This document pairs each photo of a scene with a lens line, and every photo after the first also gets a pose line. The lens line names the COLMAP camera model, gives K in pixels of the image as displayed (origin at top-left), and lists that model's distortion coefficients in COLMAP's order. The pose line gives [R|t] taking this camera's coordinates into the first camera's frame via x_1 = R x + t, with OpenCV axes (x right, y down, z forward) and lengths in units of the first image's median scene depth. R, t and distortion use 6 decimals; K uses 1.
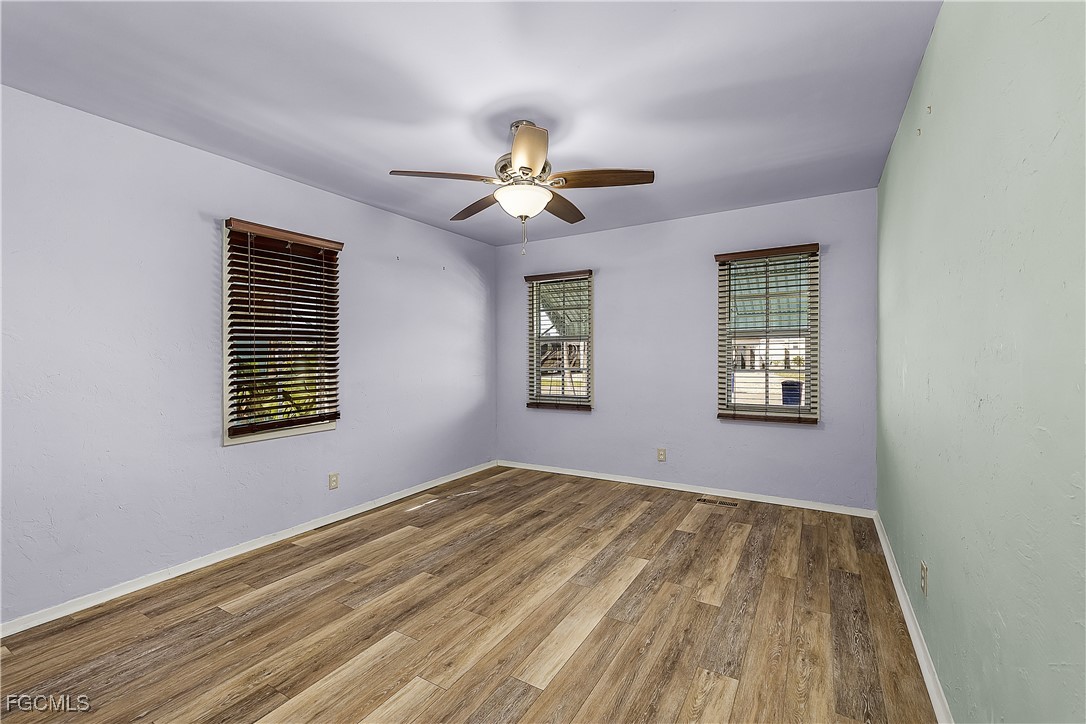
lens RADIAL K [[462.5, 0, 544.9], [0, 462.5, 352.5], [0, 0, 1]] dist [-0.000146, 0.000376]
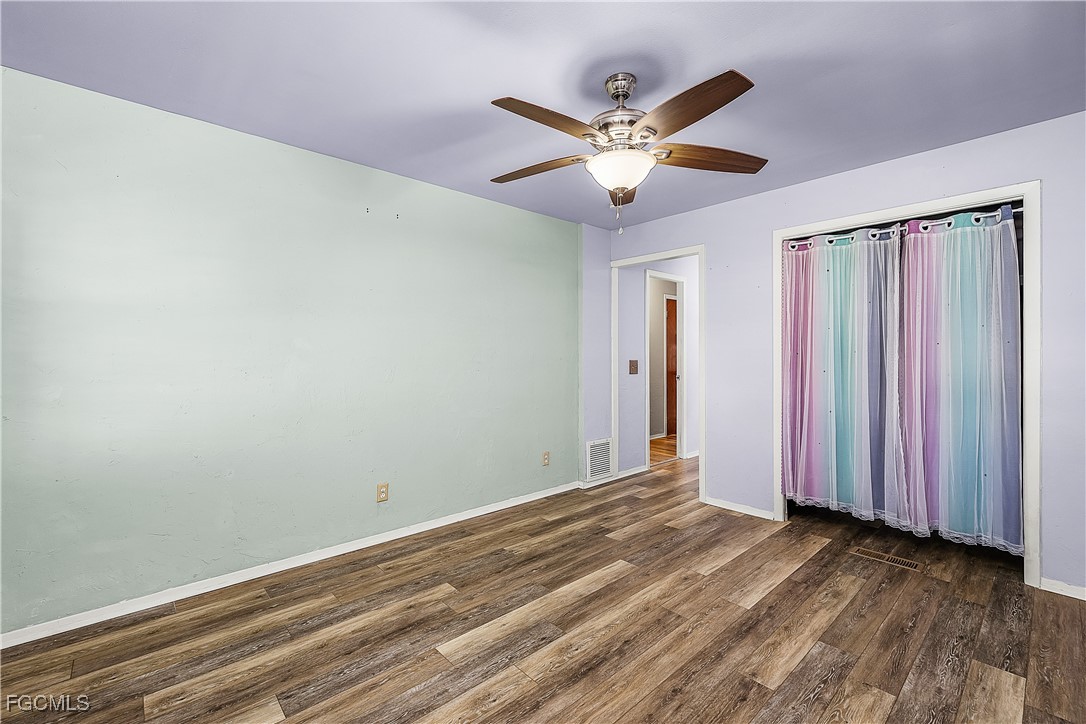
lens RADIAL K [[462.5, 0, 544.9], [0, 462.5, 352.5], [0, 0, 1]] dist [-0.000146, 0.000376]
pose [[-0.956017, 0.007889, 0.293204, -0.150531], [0.006280, 0.999960, -0.006431, 0.005752], [-0.293243, -0.004307, -0.956028, 1.709340]]
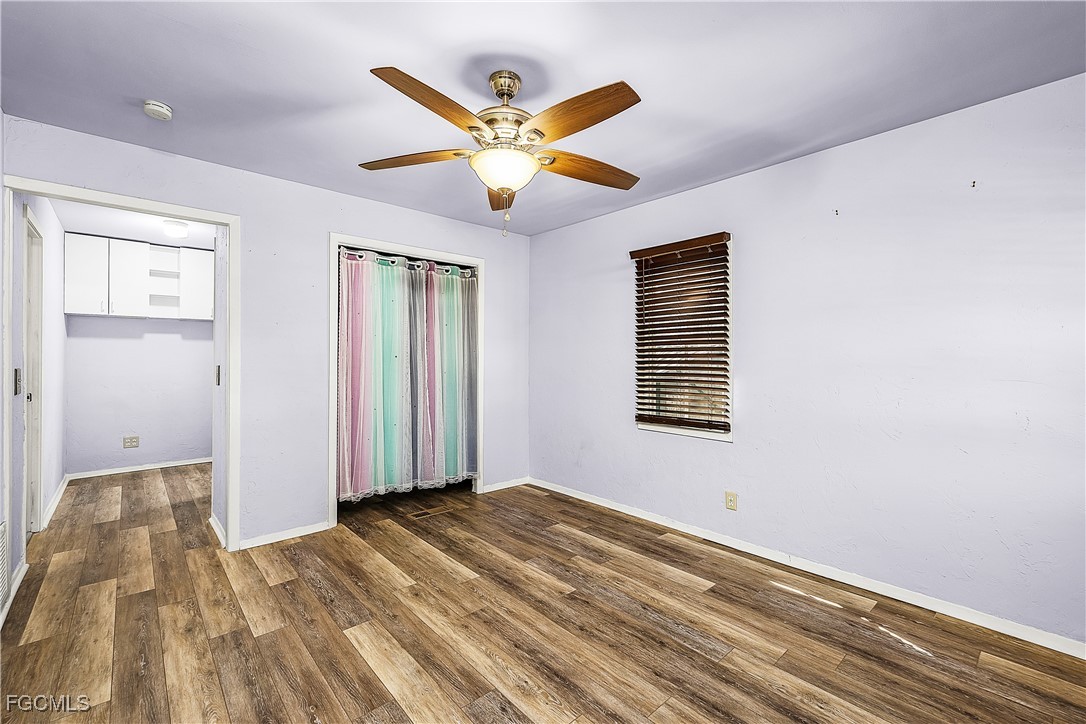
lens RADIAL K [[462.5, 0, 544.9], [0, 462.5, 352.5], [0, 0, 1]] dist [-0.000146, 0.000376]
pose [[-0.297803, -0.005861, -0.954609, 0.656141], [0.000646, 0.999980, -0.006341, -0.001220], [0.954627, -0.002505, -0.297793, 1.217647]]
